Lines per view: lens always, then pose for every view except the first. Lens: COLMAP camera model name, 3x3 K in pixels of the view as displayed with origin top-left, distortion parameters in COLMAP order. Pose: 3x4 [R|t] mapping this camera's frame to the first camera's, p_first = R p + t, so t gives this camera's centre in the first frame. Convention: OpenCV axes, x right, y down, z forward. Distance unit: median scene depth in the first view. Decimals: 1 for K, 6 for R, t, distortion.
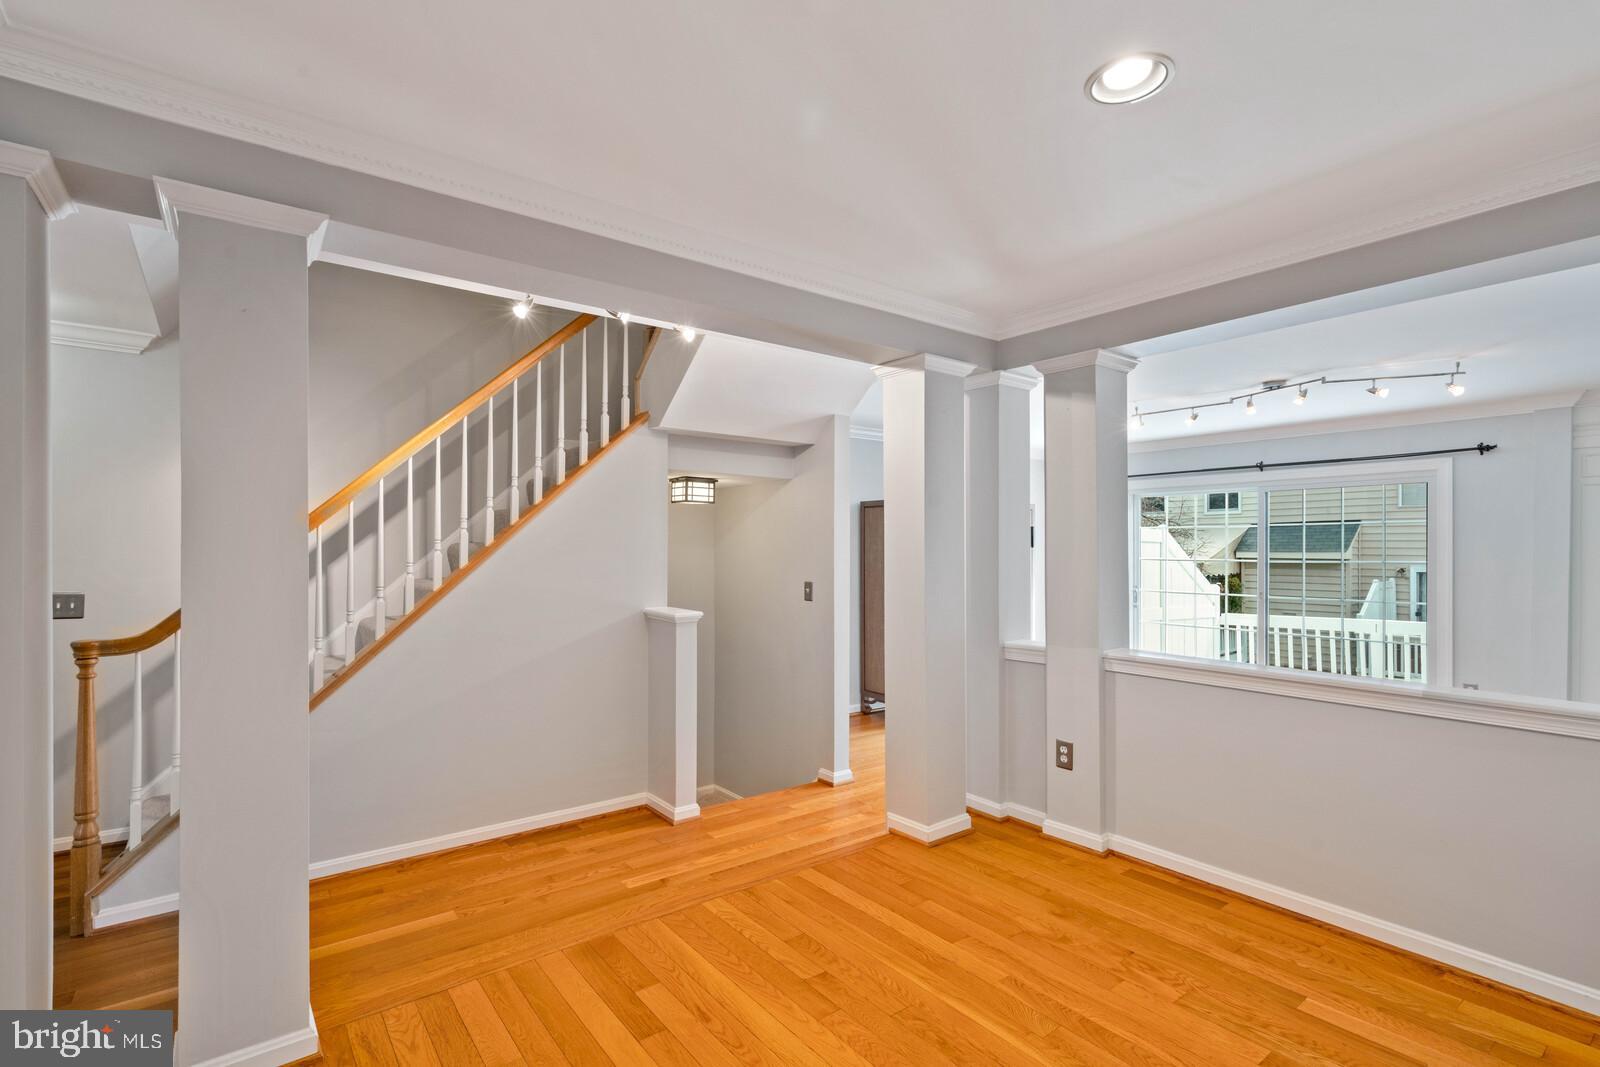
lens RADIAL K [[748.6, 0, 793.8], [0, 748.6, 544.7], [0, 0, 1]] dist [0.001424, 0.000866]
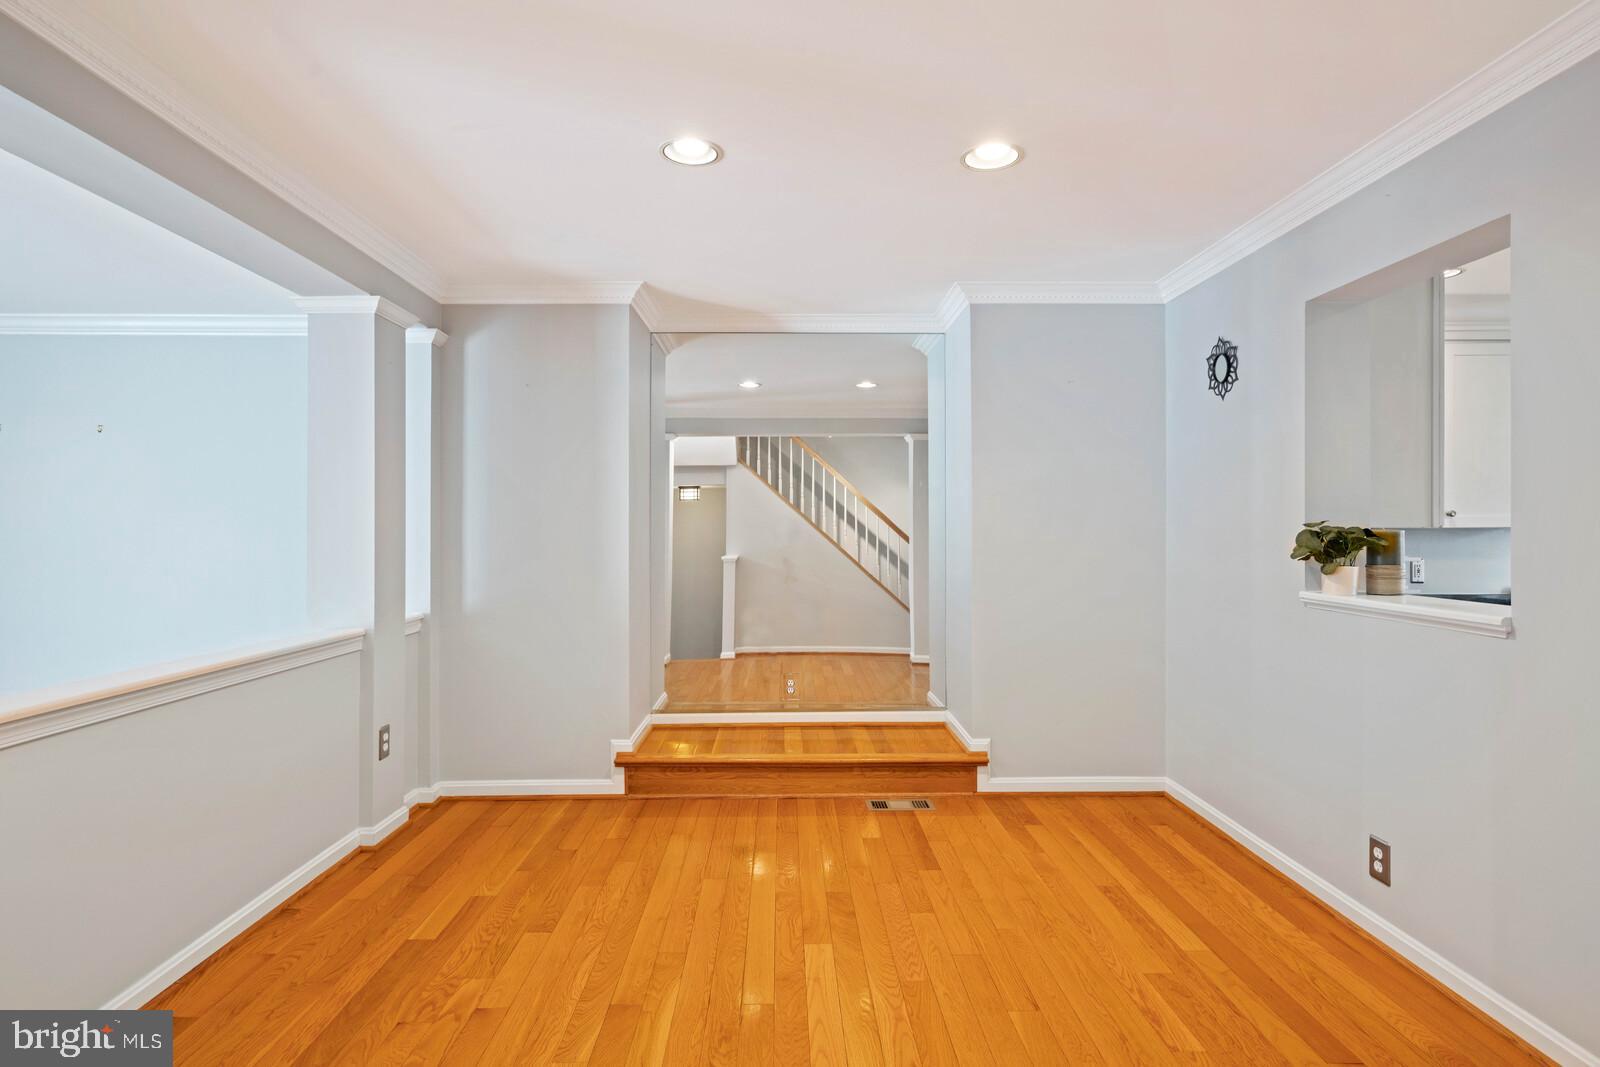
lens RADIAL K [[797.4, 0, 800.0], [0, 797.4, 533.5], [0, 0, 1]] dist [-0.001069, -0.000212]
pose [[-0.813172, 0.003044, 0.582016, -0.274363], [-0.001608, 0.999971, -0.007476, 0.030135], [-0.582022, -0.007015, -0.813143, 1.066006]]
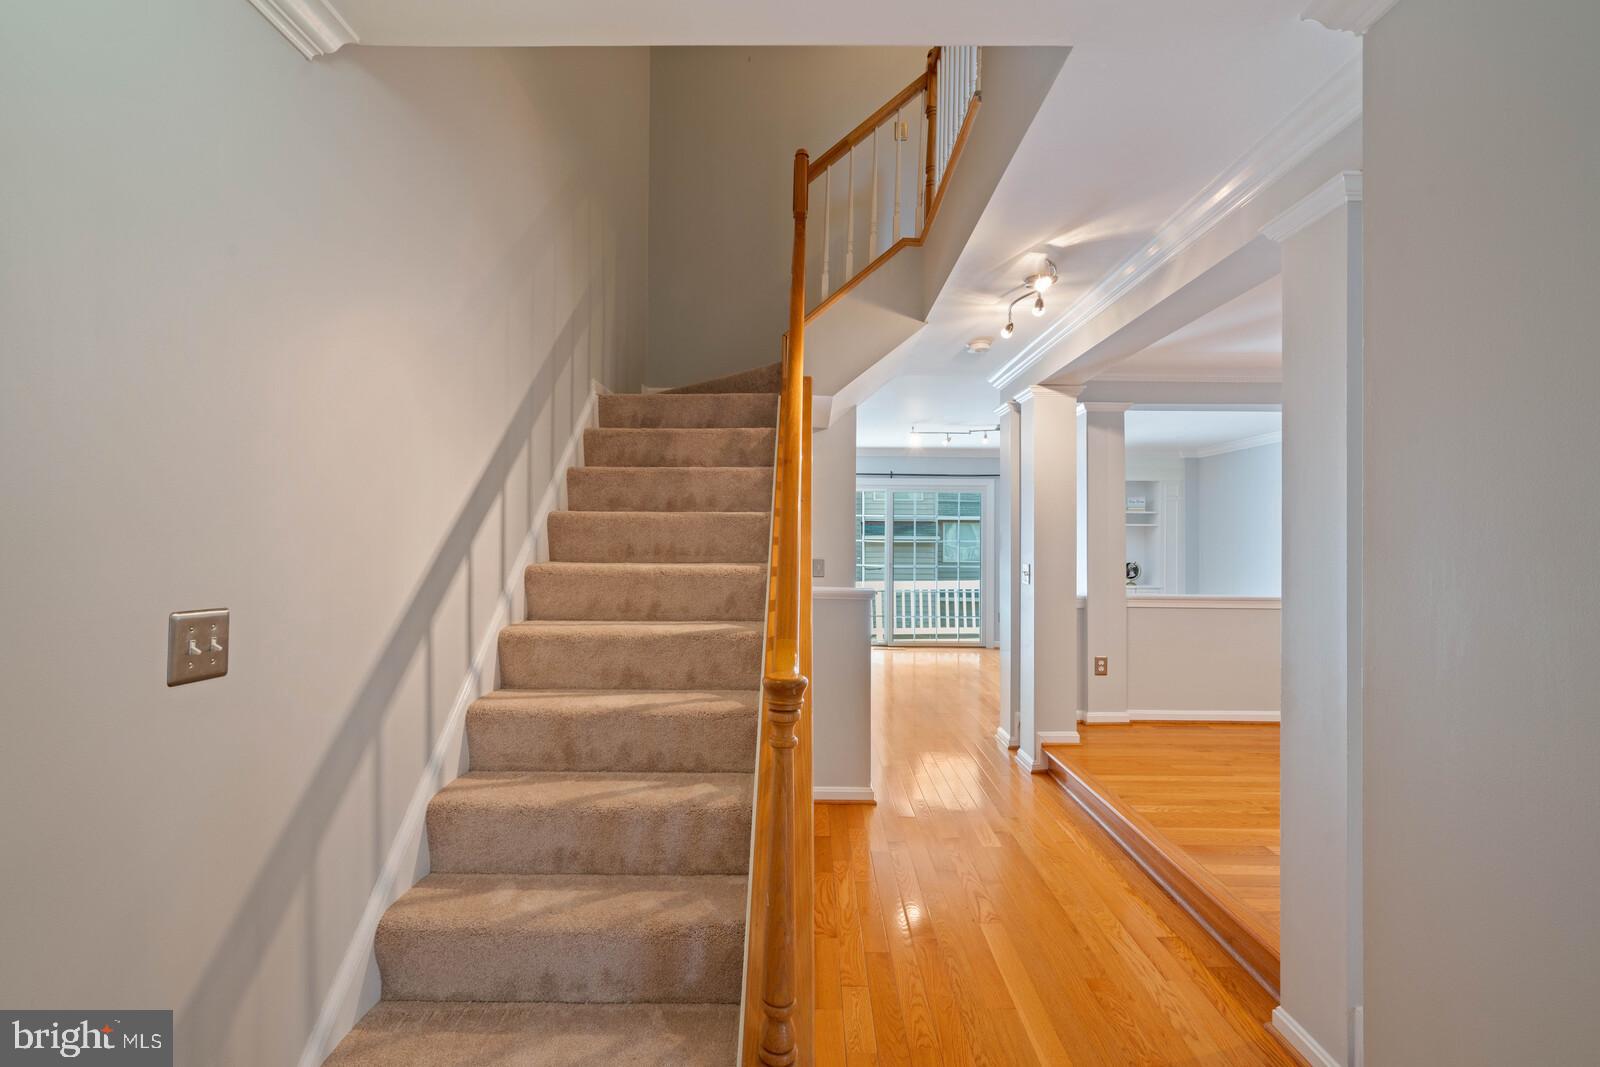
lens RADIAL K [[732.5, 0, 795.7], [0, 732.5, 531.5], [0, 0, 1]] dist [0.000474, 0.000972]
pose [[0.612912, 0.010282, 0.790084, -1.194238], [-0.010884, 0.999930, -0.004570, 0.023675], [-0.790076, -0.005798, 0.612982, 0.590999]]
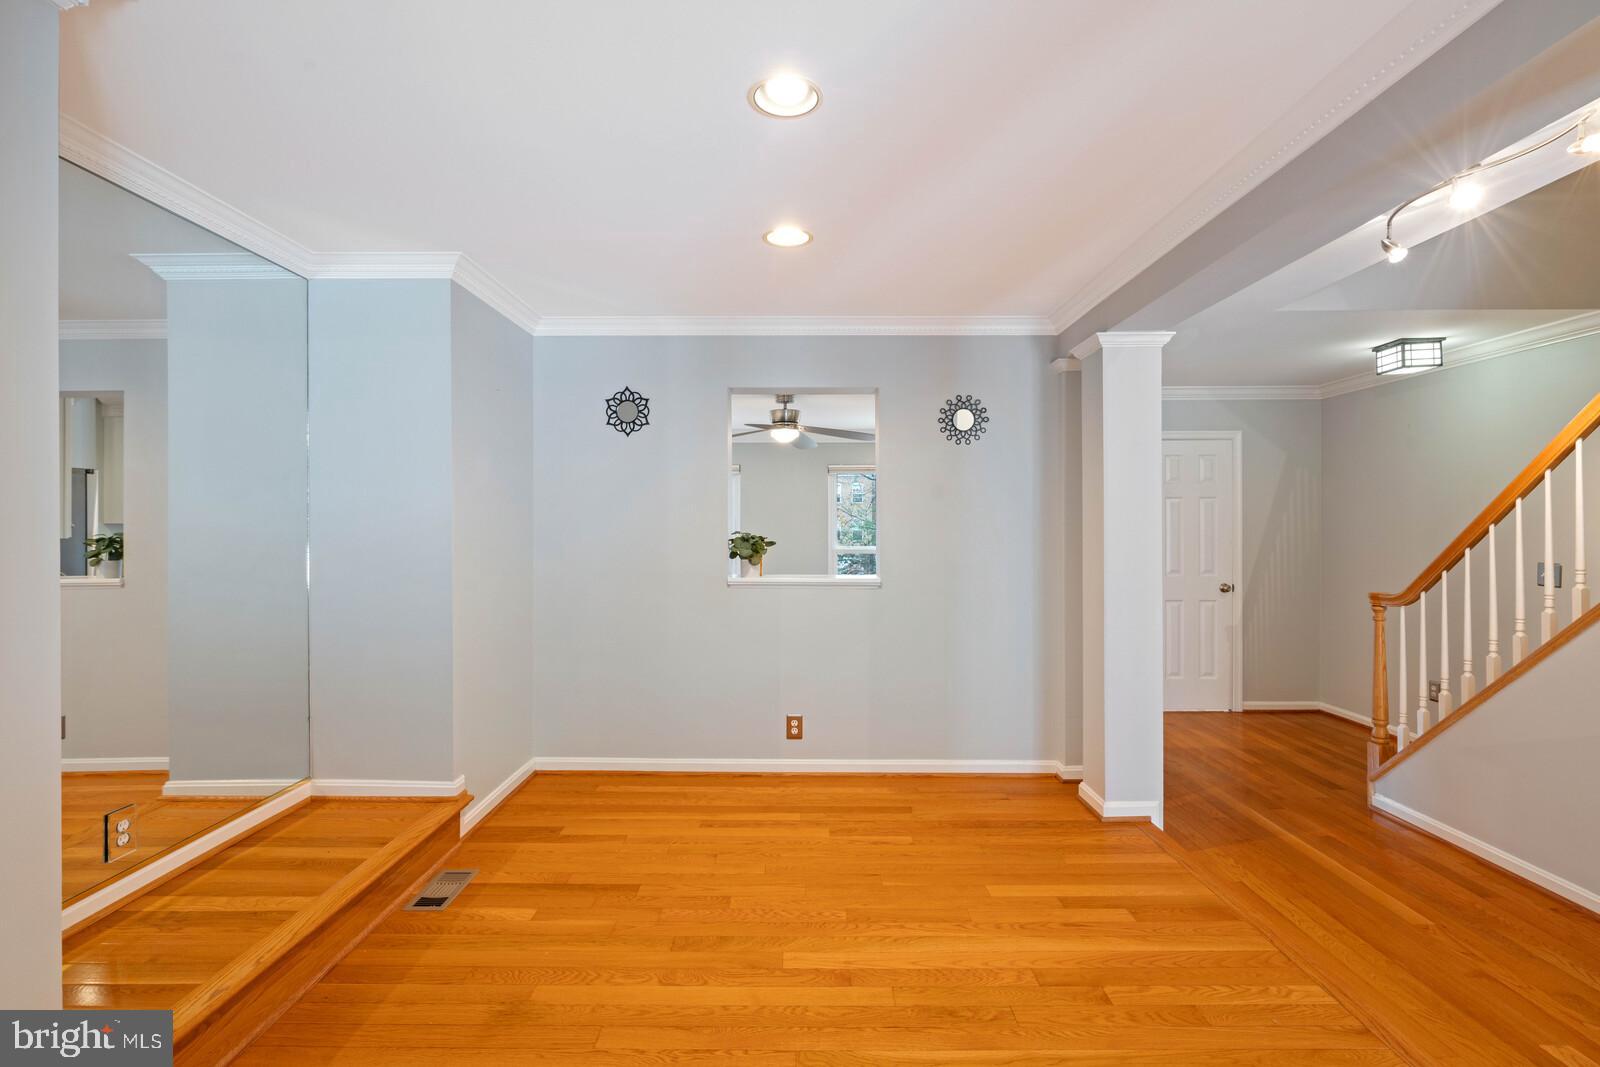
lens RADIAL K [[732.5, 0, 795.7], [0, 732.5, 531.5], [0, 0, 1]] dist [0.000474, 0.000972]
pose [[-0.611623, 0.004300, -0.791138, 0.672895], [0.006940, 0.999976, 0.000069, 0.008892], [0.791119, -0.005448, -0.611638, 0.876961]]
